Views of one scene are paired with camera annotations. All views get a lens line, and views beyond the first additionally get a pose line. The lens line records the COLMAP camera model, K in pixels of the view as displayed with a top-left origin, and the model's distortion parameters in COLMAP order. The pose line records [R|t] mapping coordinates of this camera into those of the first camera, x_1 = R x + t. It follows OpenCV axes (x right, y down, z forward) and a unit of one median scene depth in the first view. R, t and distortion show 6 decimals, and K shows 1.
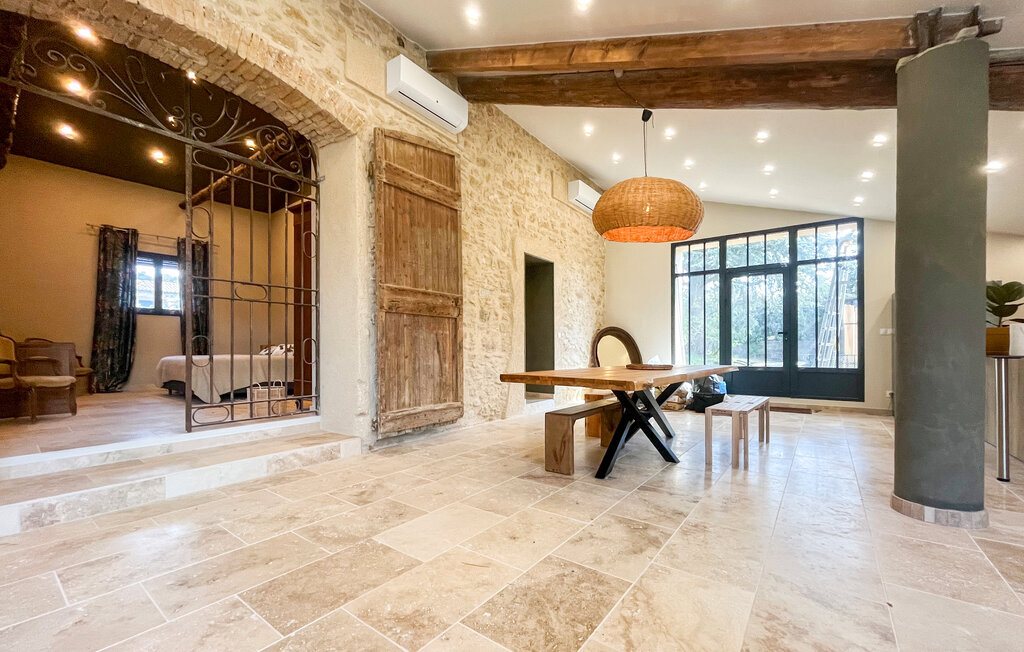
lens RADIAL K [[416.8, 0, 514.5], [0, 416.8, 348.6], [0, 0, 1]] dist [-0.001622, -0.000333]
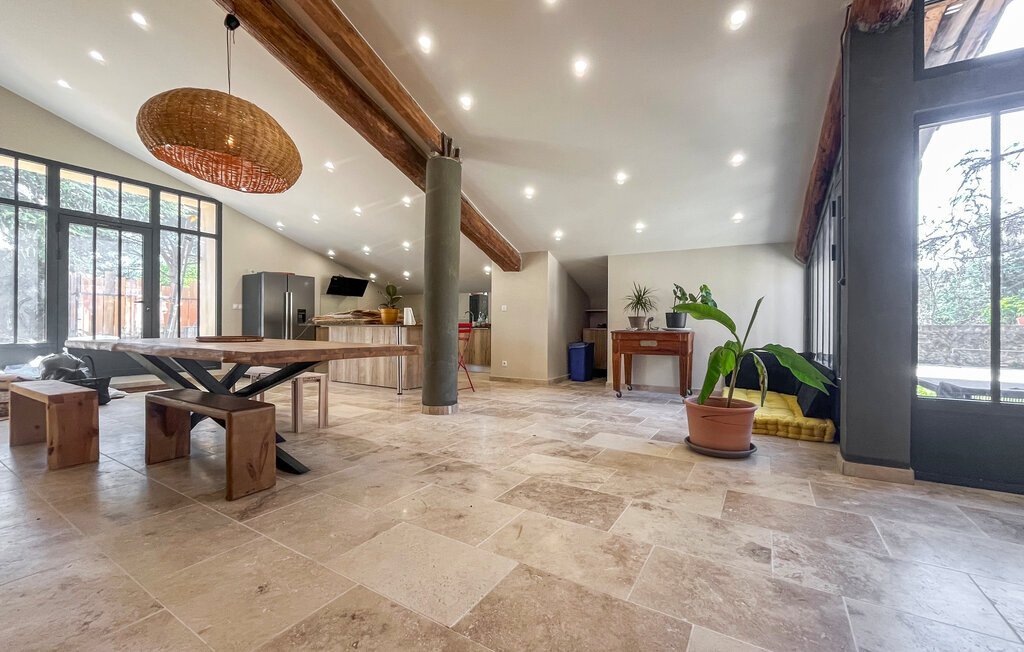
lens RADIAL K [[414.4, 0, 509.9], [0, 414.4, 326.7], [0, 0, 1]] dist [-0.001130, -0.000252]
pose [[-0.086398, 0.000601, 0.996261, -0.829914], [-0.006203, 0.999980, -0.001142, 0.029189], [-0.996241, -0.006279, -0.086392, 0.866887]]
